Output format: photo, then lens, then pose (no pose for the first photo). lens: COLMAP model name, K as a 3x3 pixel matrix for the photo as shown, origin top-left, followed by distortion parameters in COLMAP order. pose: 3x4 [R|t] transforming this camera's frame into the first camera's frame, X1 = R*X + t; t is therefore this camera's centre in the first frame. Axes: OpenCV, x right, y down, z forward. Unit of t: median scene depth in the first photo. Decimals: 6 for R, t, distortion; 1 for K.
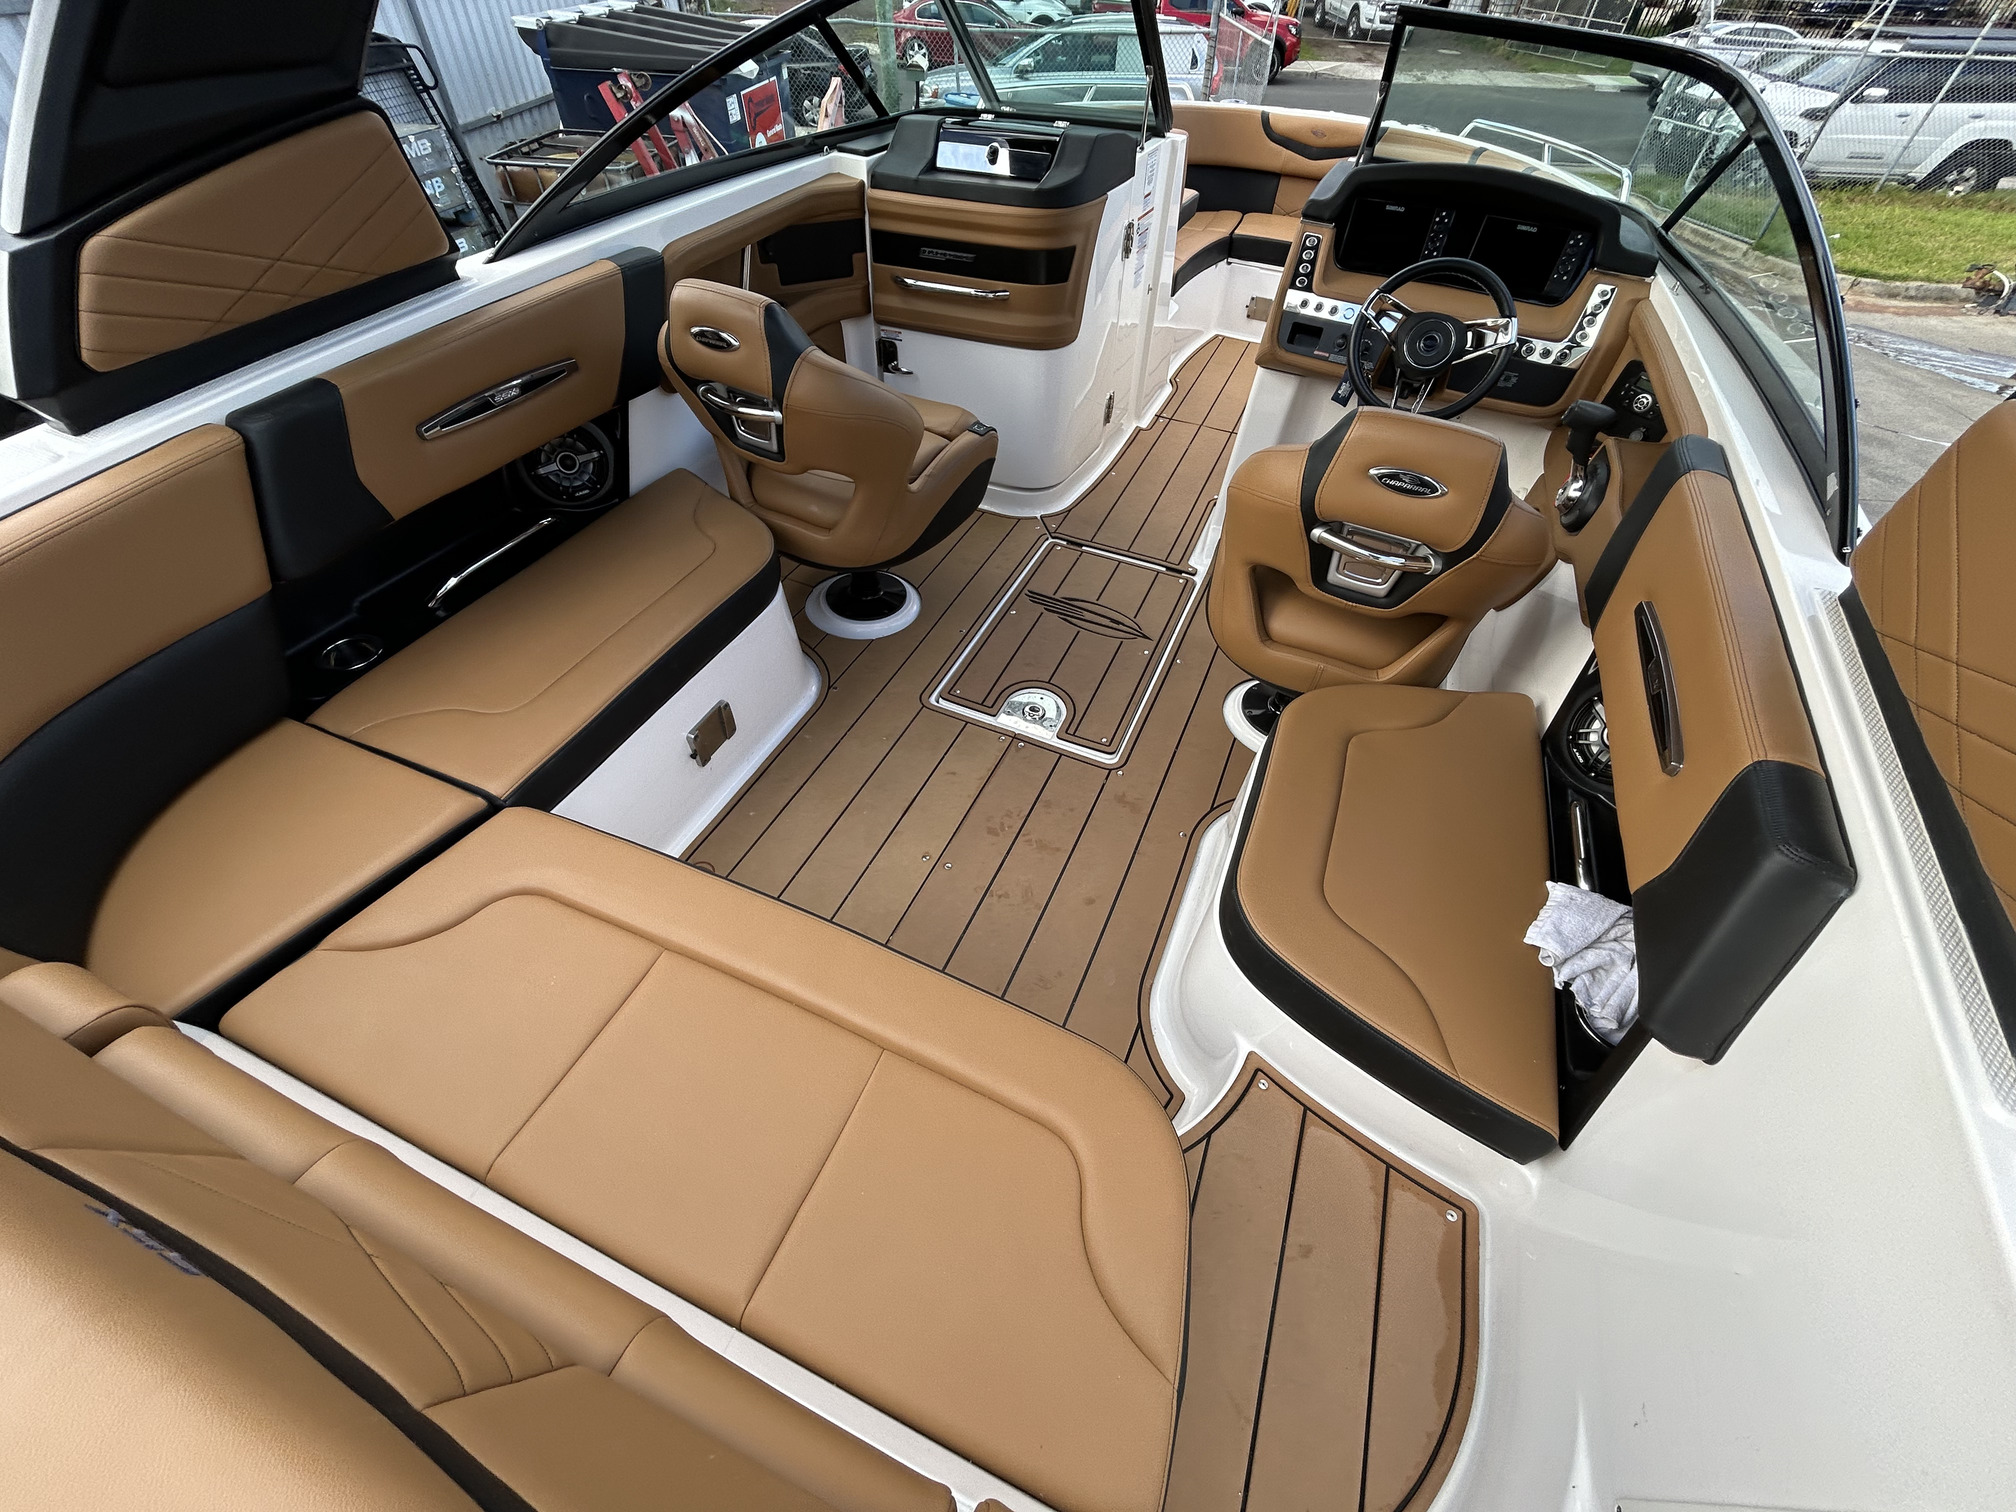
lens RADIAL K [[819.3, 0, 1006.7], [0, 819.3, 753.7], [0, 0, 1]] dist [-0.000386, 0.000298]
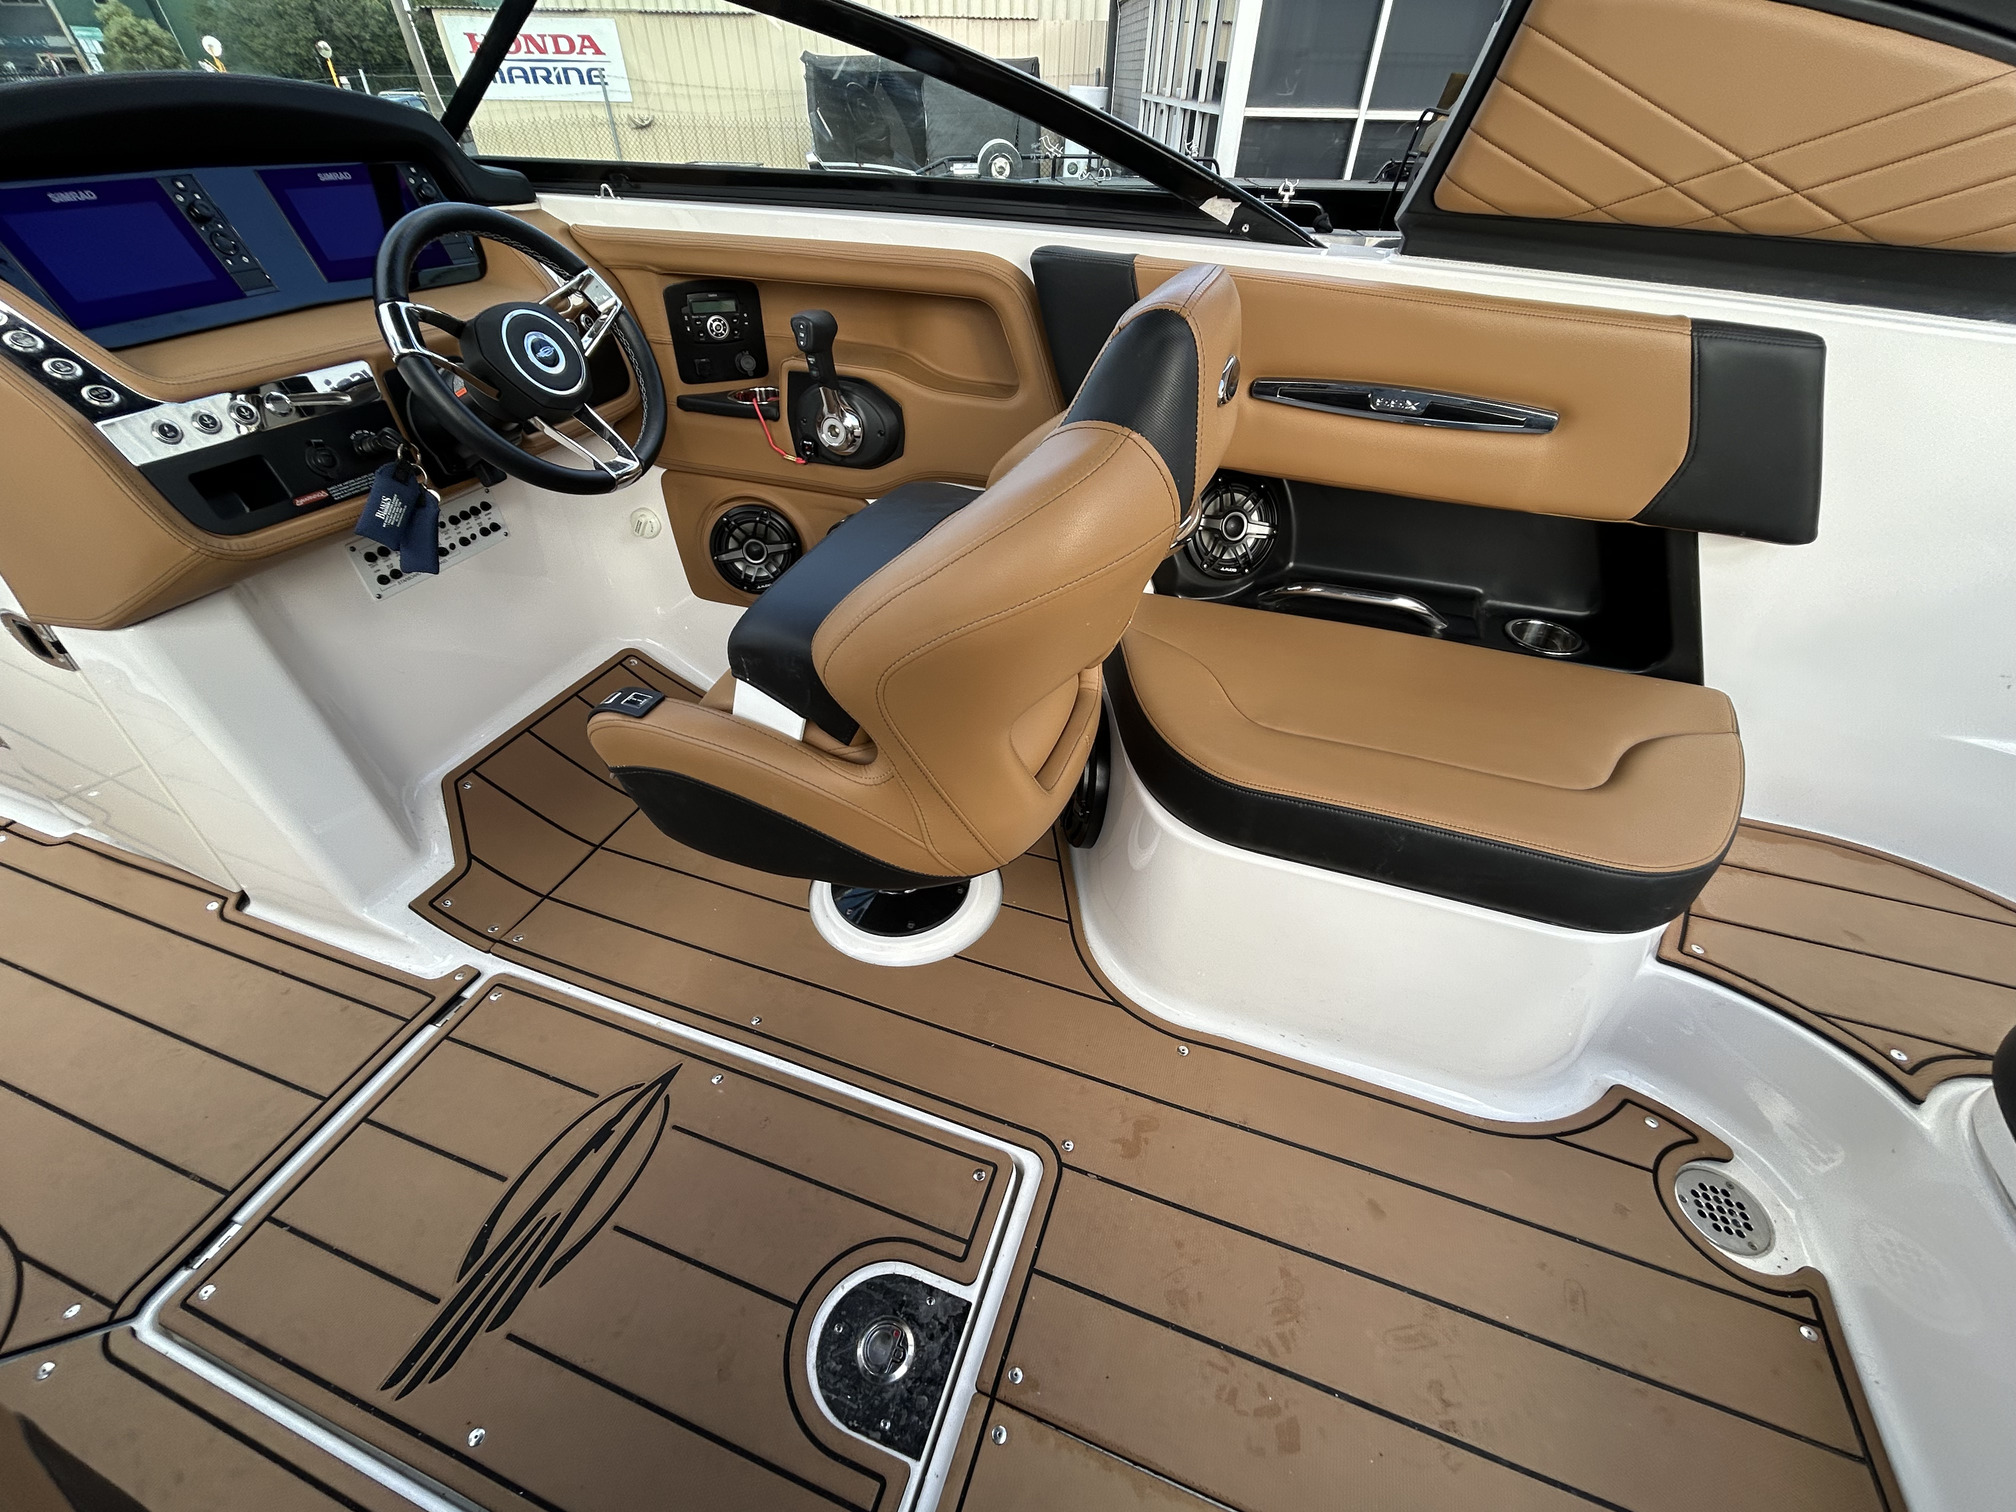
lens RADIAL K [[819.3, 0, 1006.7], [0, 819.3, 753.7], [0, 0, 1]] dist [-0.000386, 0.000298]
pose [[-0.062543, -0.665837, 0.743471, -0.071824], [0.713370, 0.491150, 0.499875, -0.331773], [-0.697991, 0.561633, 0.444270, 0.541829]]
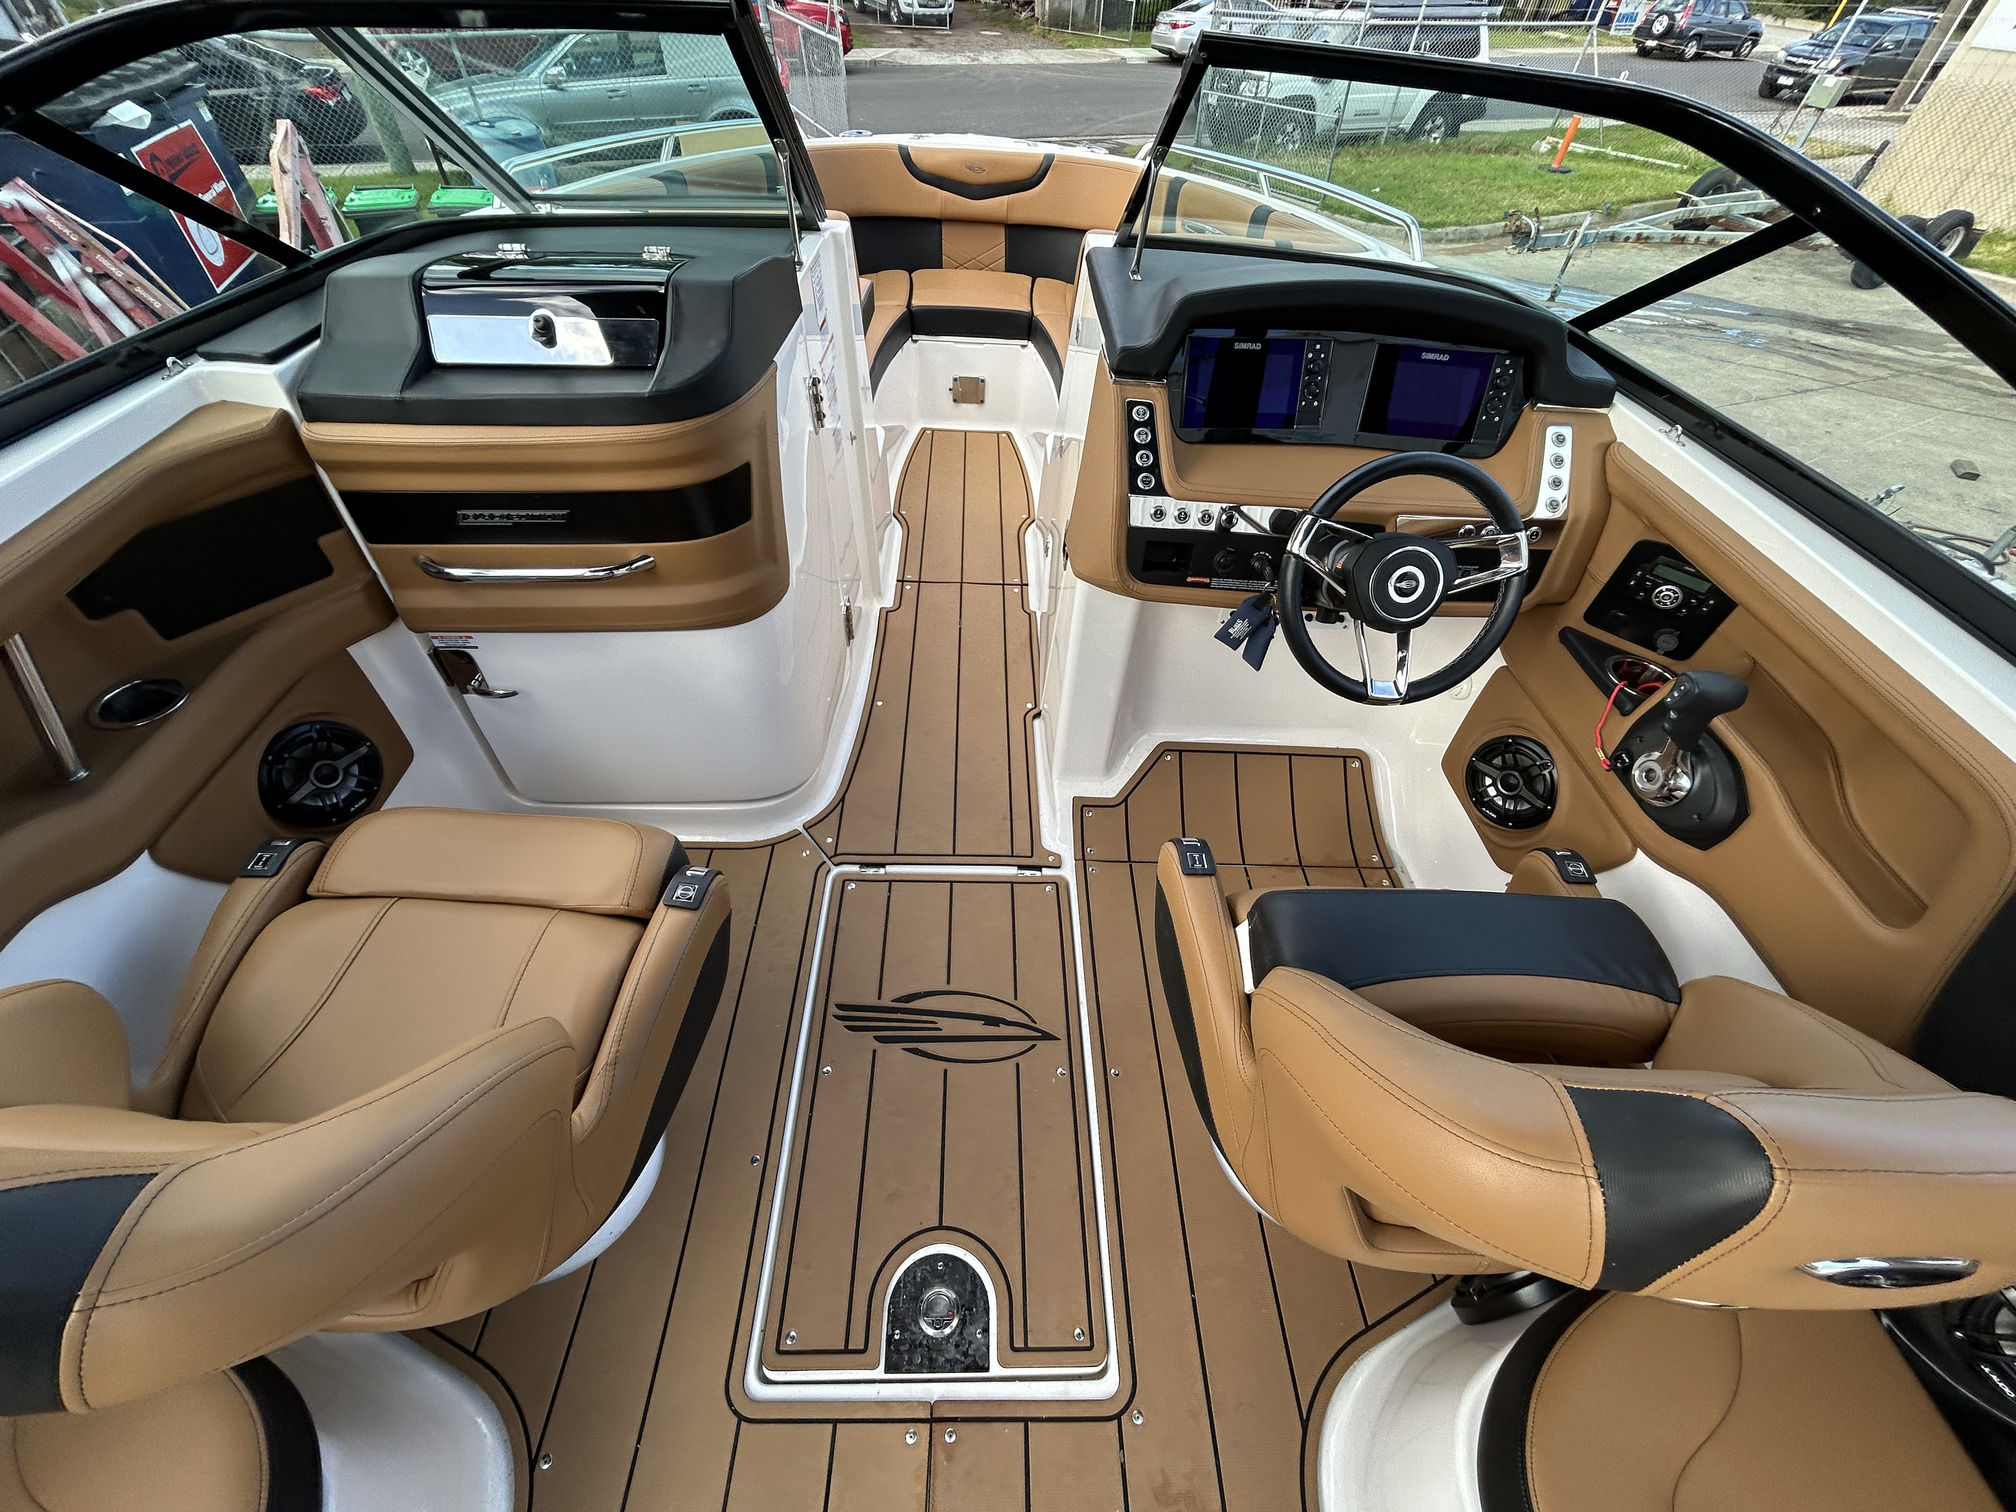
lens RADIAL K [[820.1, 0, 1008.0], [0, 820.1, 756.0], [0, 0, 1]] dist [-0.001197, 0.000389]
pose [[0.913675, -0.292162, 0.282560, 0.026170], [0.289100, 0.955805, 0.053462, -0.390666], [-0.285692, 0.032841, 0.957759, 0.393557]]
